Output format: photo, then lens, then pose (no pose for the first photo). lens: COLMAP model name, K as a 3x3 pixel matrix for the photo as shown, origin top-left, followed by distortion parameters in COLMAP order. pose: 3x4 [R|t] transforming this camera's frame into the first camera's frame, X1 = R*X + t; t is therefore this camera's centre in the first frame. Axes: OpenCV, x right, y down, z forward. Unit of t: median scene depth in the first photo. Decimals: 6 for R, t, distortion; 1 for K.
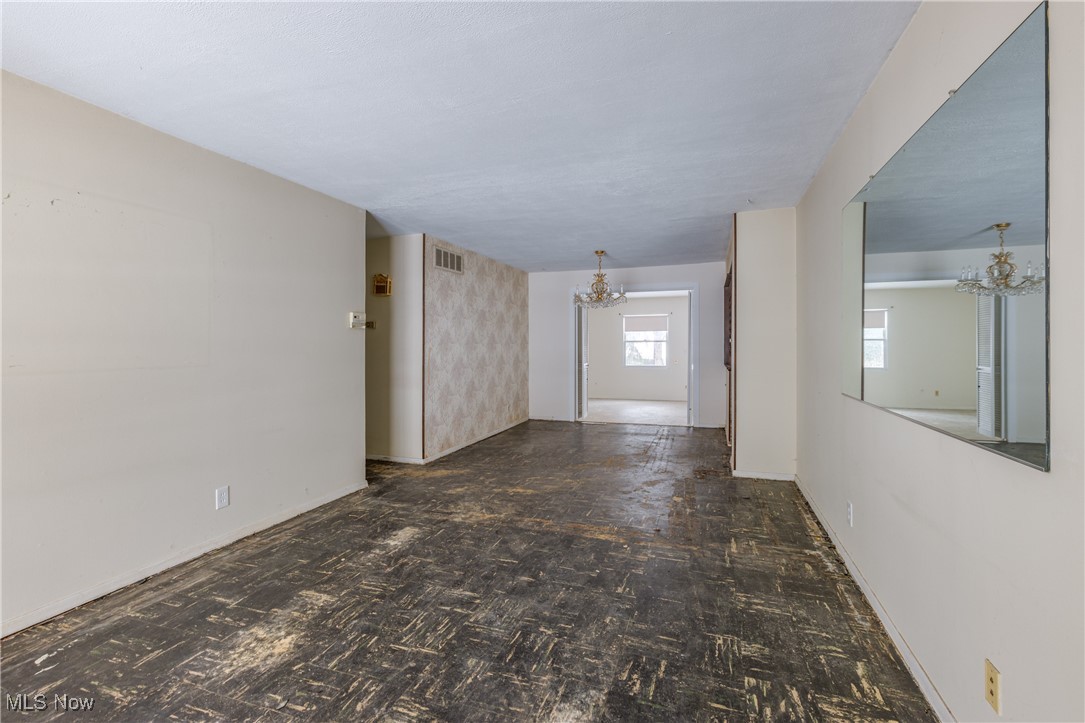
lens RADIAL K [[483.1, 0, 542.9], [0, 483.1, 353.9], [0, 0, 1]] dist [0.001722, -0.000777]
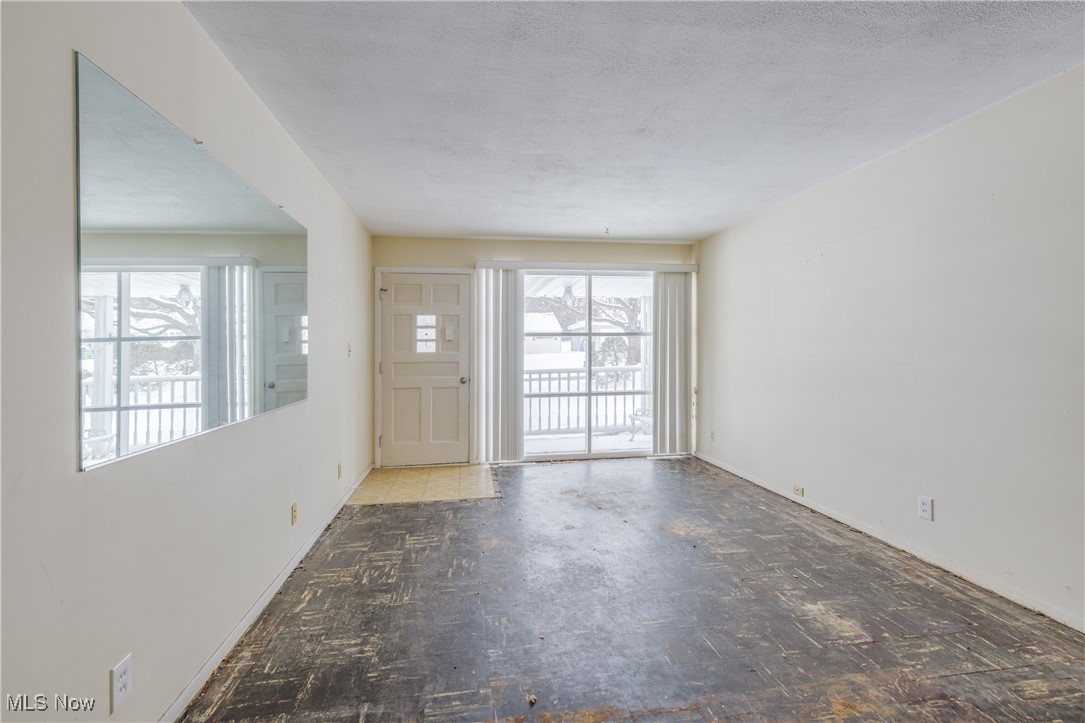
lens RADIAL K [[483.1, 0, 538.9], [0, 483.1, 360.6], [0, 0, 1]] dist [0.001722, -0.000777]
pose [[-0.881696, 0.029051, -0.470923, 0.510536], [0.009804, 0.999015, 0.043273, -0.038086], [0.471717, 0.033537, -0.881112, 1.797153]]
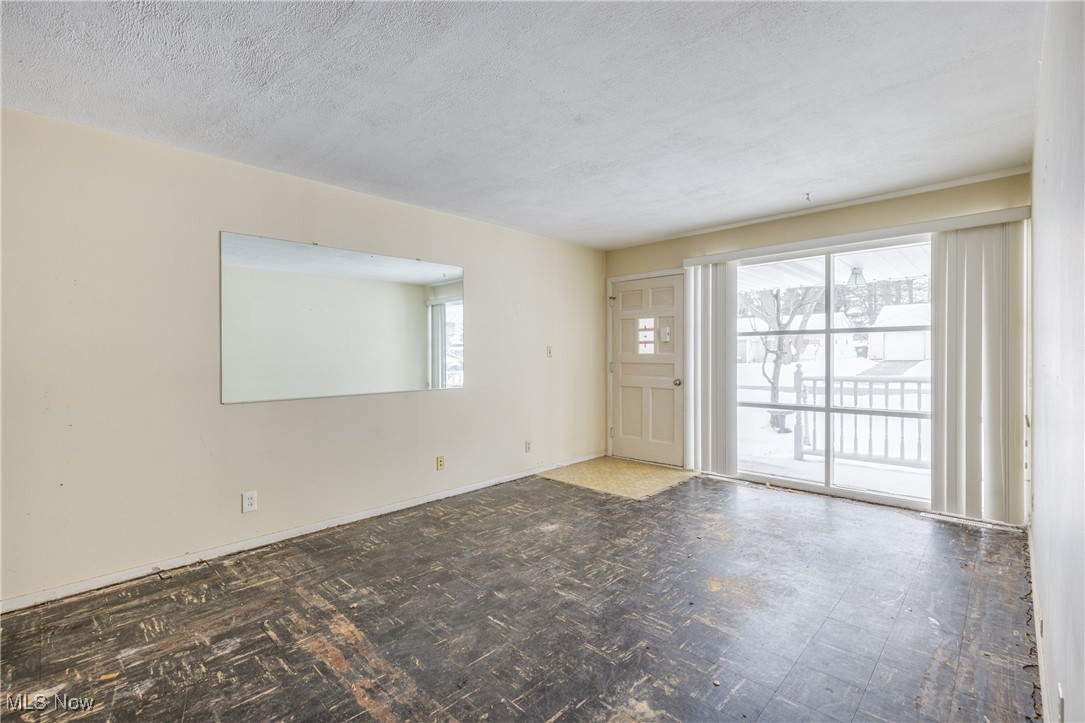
lens RADIAL K [[483.1, 0, 550.3], [0, 483.1, 358.4], [0, 0, 1]] dist [0.001722, -0.000777]
pose [[-0.911790, 0.012479, 0.410468, -0.549269], [0.023311, 0.999499, 0.021395, -0.024303], [-0.409996, 0.029076, -0.911624, 1.897275]]
